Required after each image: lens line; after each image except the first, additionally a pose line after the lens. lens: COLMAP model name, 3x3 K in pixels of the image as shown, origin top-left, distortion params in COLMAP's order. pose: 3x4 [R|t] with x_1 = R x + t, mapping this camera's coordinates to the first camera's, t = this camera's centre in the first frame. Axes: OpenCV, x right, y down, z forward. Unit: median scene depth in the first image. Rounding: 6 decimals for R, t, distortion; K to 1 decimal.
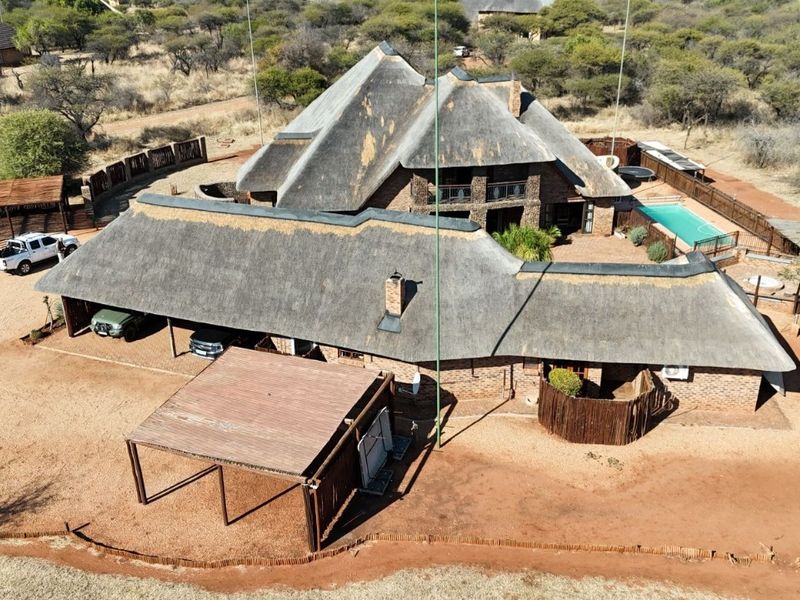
lens RADIAL K [[776.8, 0, 400.0], [0, 776.8, 300.0], [0, 0, 1]] dist [0.121886, -0.208748]
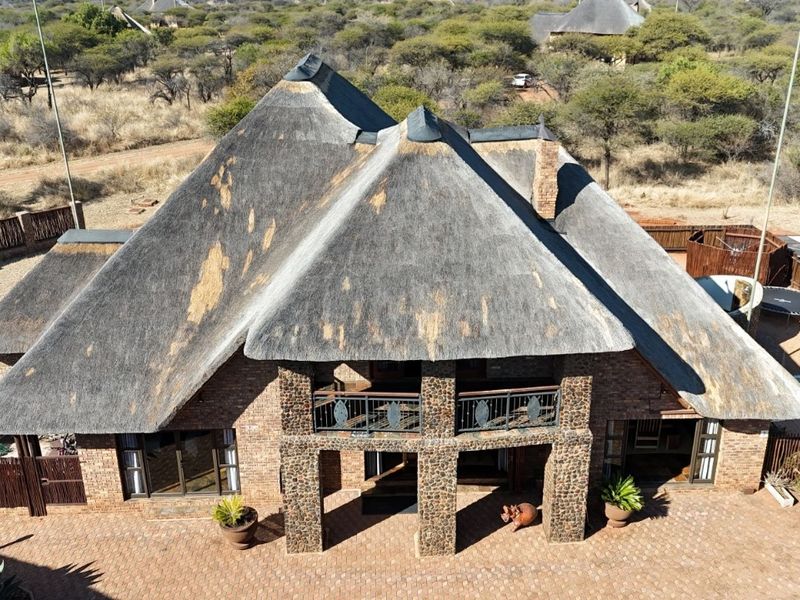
lens RADIAL K [[776.8, 0, 400.0], [0, 776.8, 300.0], [0, 0, 1]] dist [0.121886, -0.208748]
pose [[0.994375, 0.042285, -0.097106, 0.108337], [-0.045480, 0.998486, -0.030935, -0.166999], [0.095651, 0.035178, 0.994793, 0.537001]]
